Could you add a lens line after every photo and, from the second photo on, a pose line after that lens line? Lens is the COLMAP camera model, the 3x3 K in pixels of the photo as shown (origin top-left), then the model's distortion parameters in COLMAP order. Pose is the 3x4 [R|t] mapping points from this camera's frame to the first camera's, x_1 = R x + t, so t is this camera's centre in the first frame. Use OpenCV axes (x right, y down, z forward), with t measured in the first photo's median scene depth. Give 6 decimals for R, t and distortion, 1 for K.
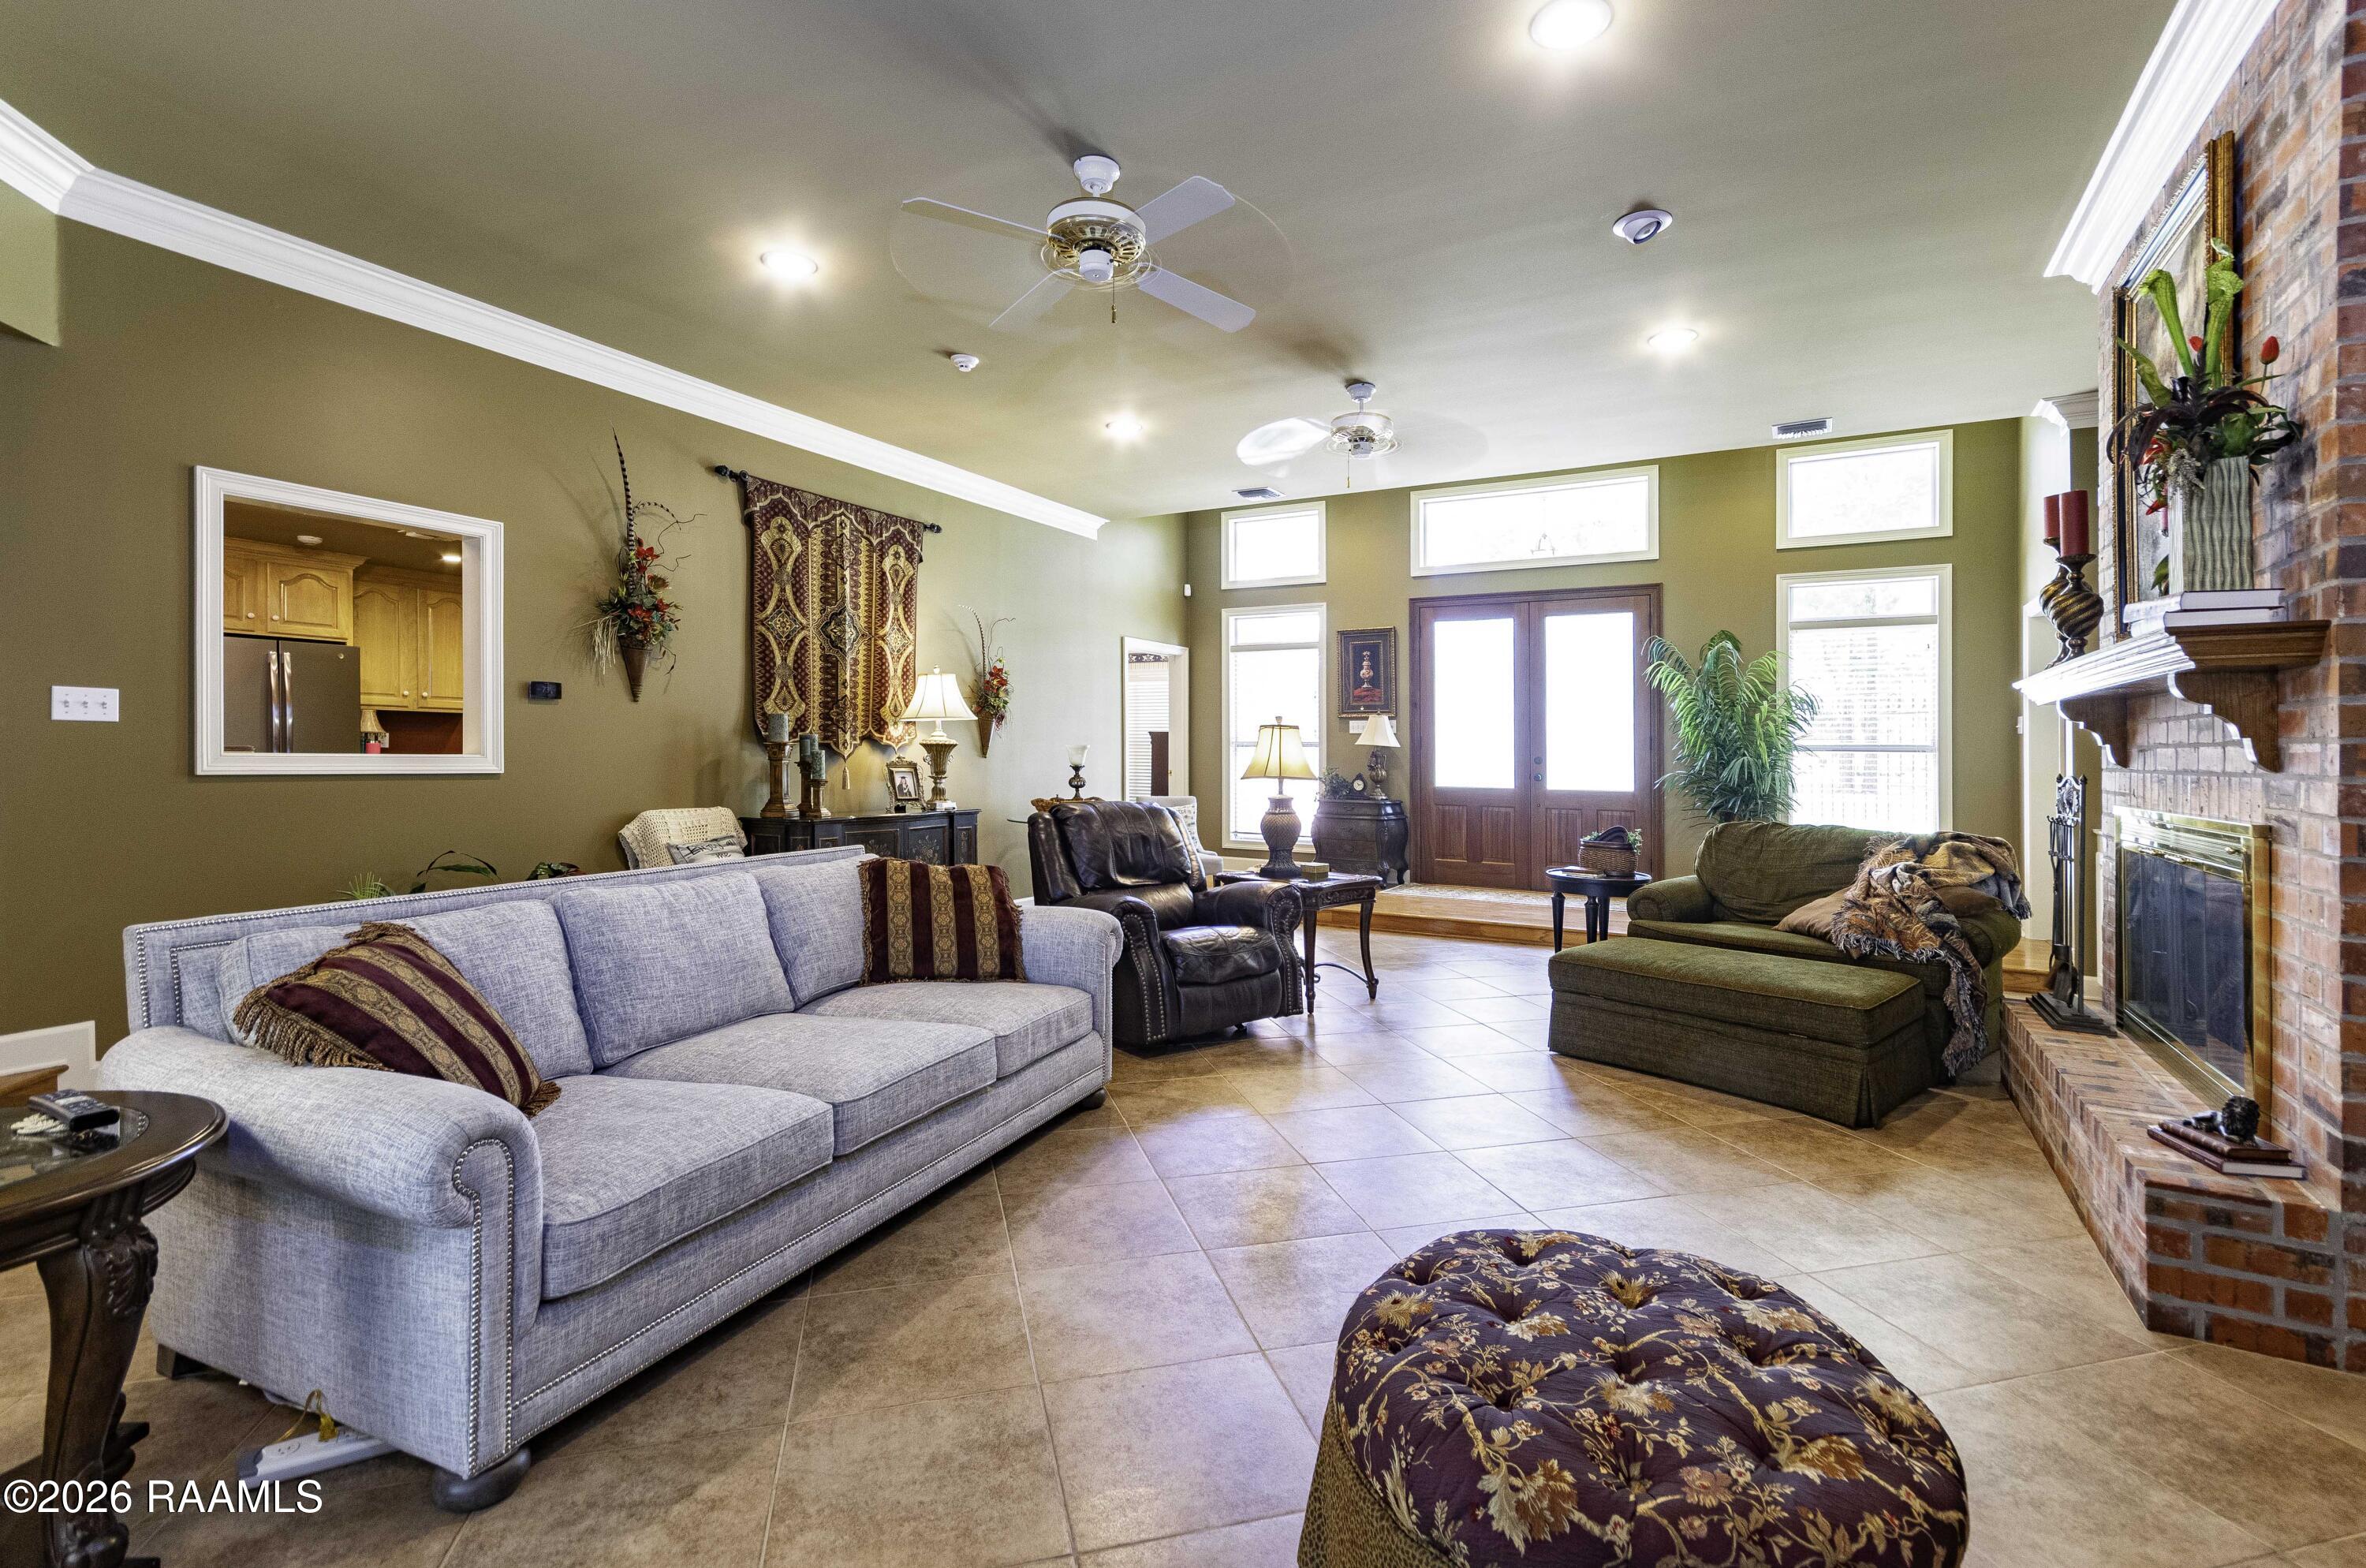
lens RADIAL K [[1061.8, 0, 1207.9], [0, 1061.8, 762.3], [0, 0, 1]] dist [0.000503, 0.000781]
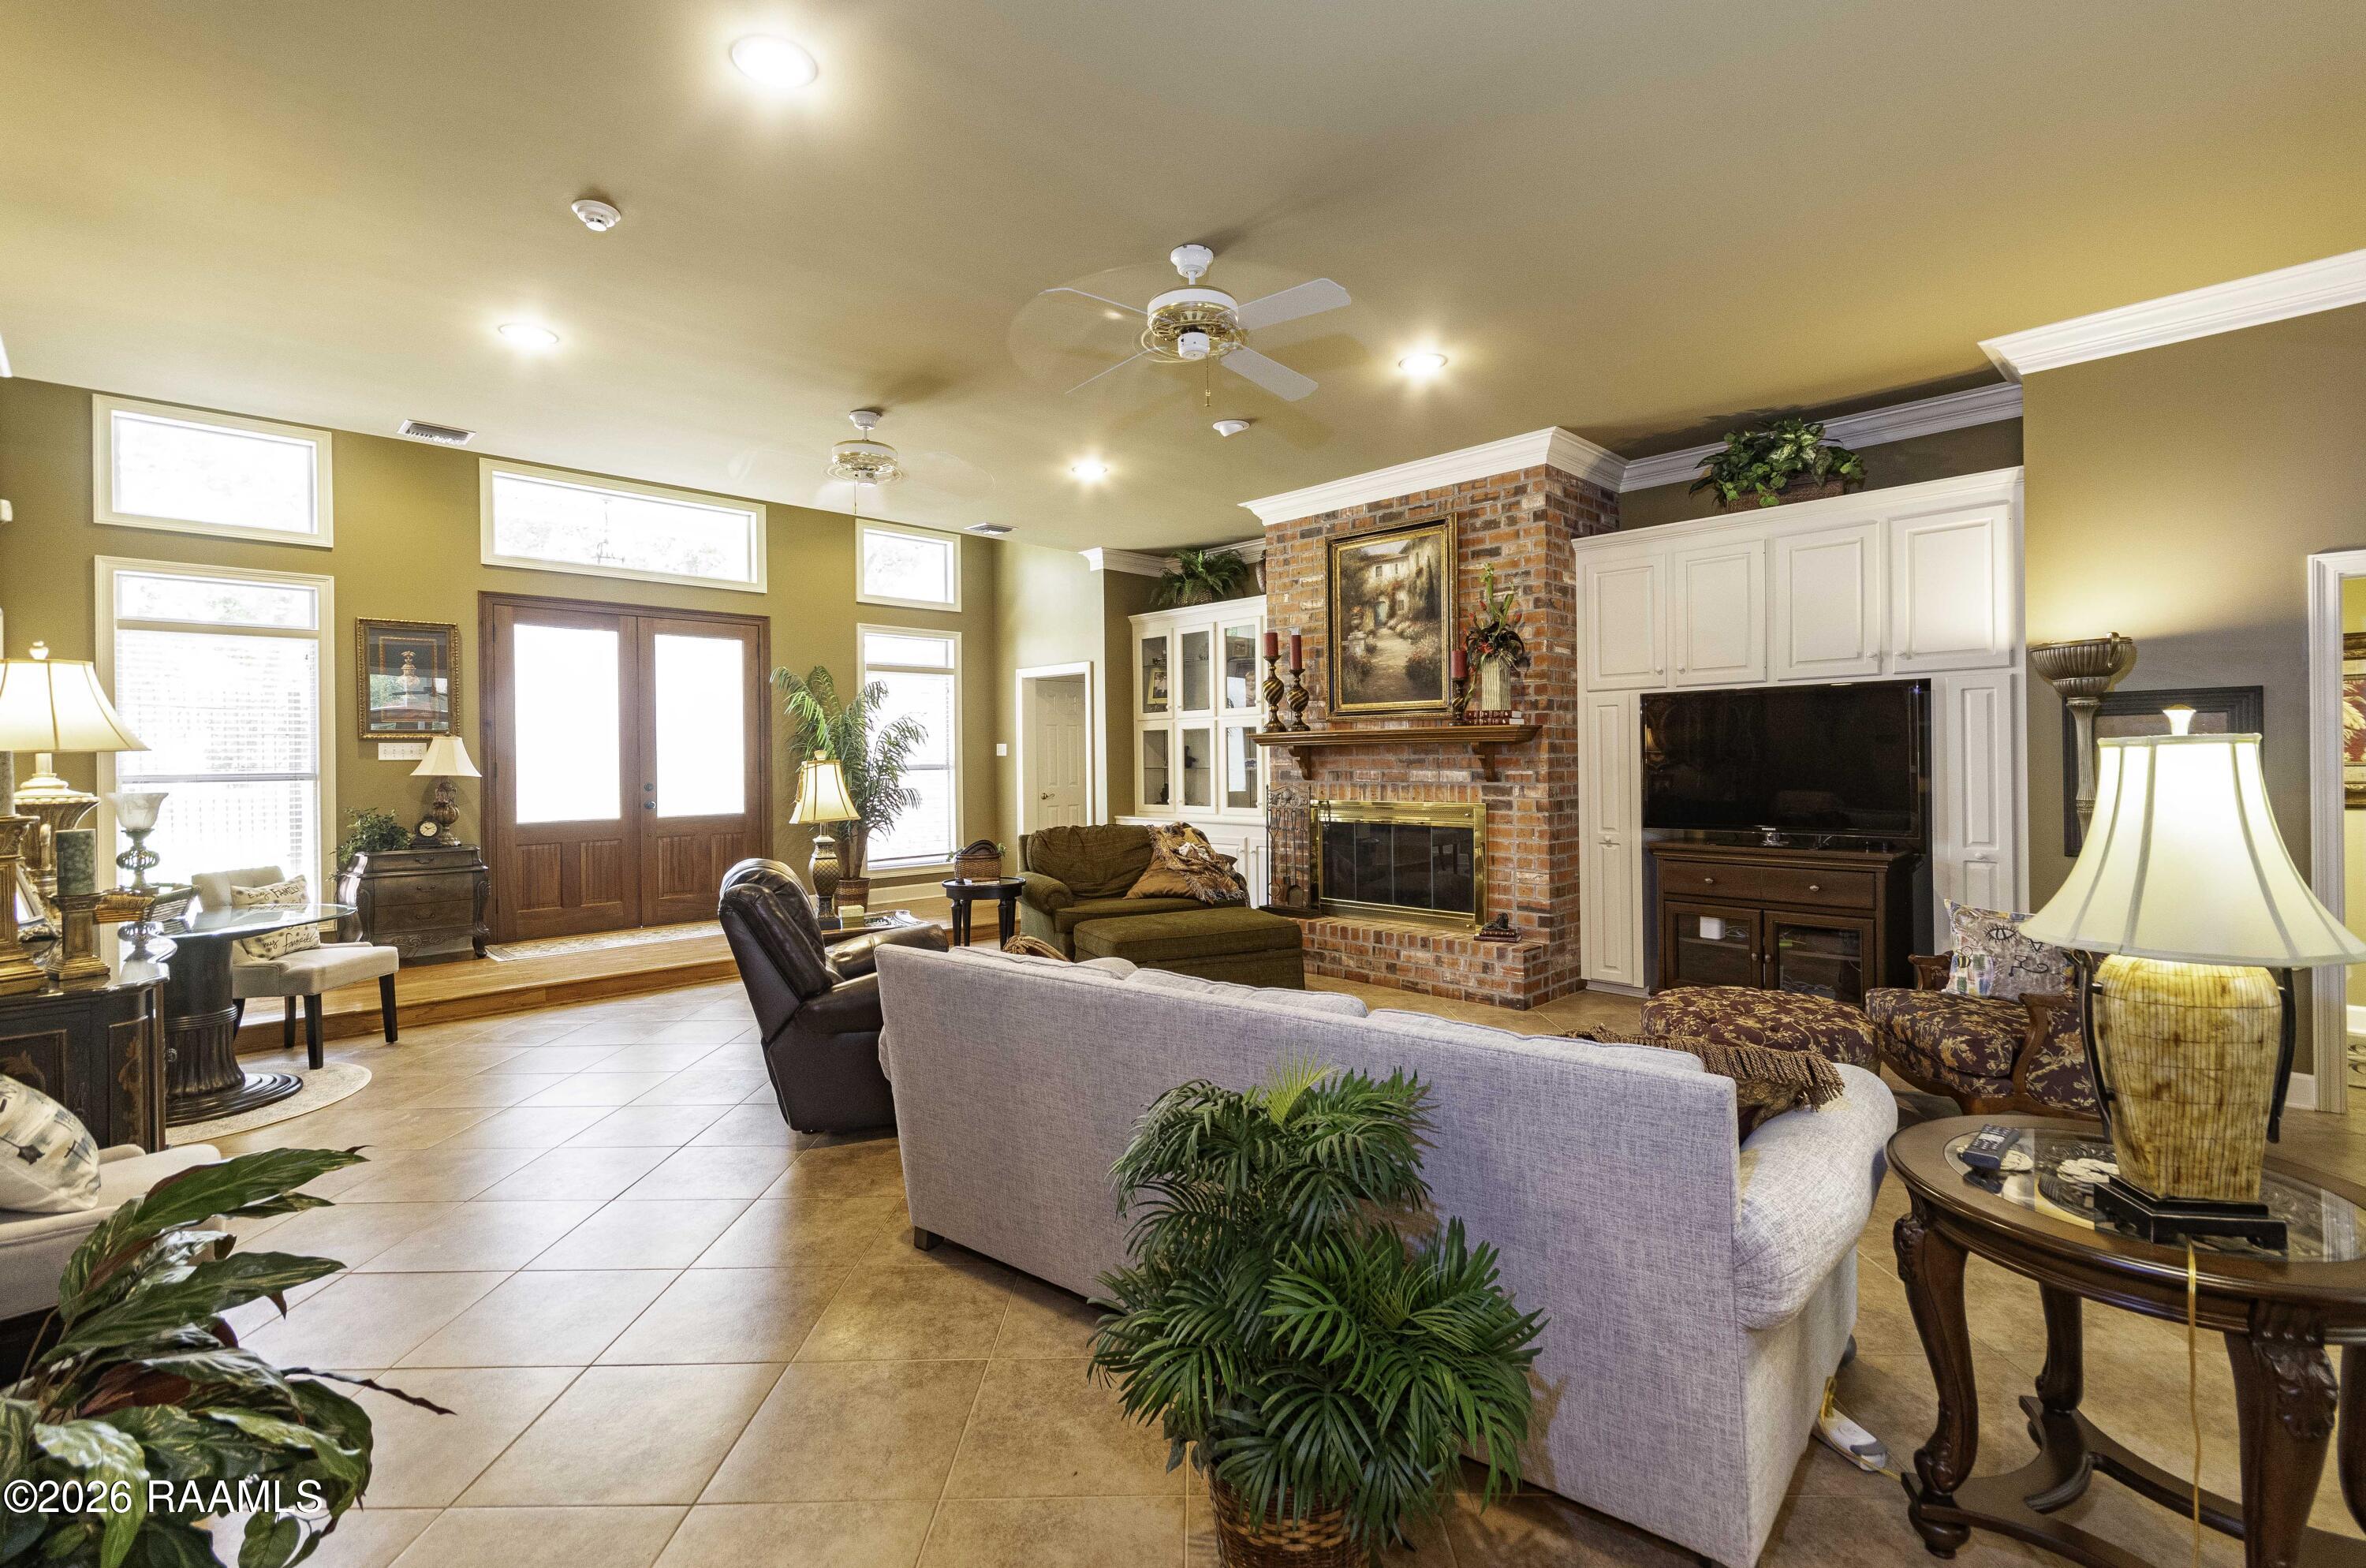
lens RADIAL K [[1061.8, 0, 1179.4], [0, 1061.8, 753.9], [0, 0, 1]] dist [0.000503, 0.000781]
pose [[0.284807, -0.009650, 0.958536, -0.578000], [0.022680, 0.999737, 0.003326, -0.029442], [-0.958316, 0.020792, 0.284951, 0.360973]]
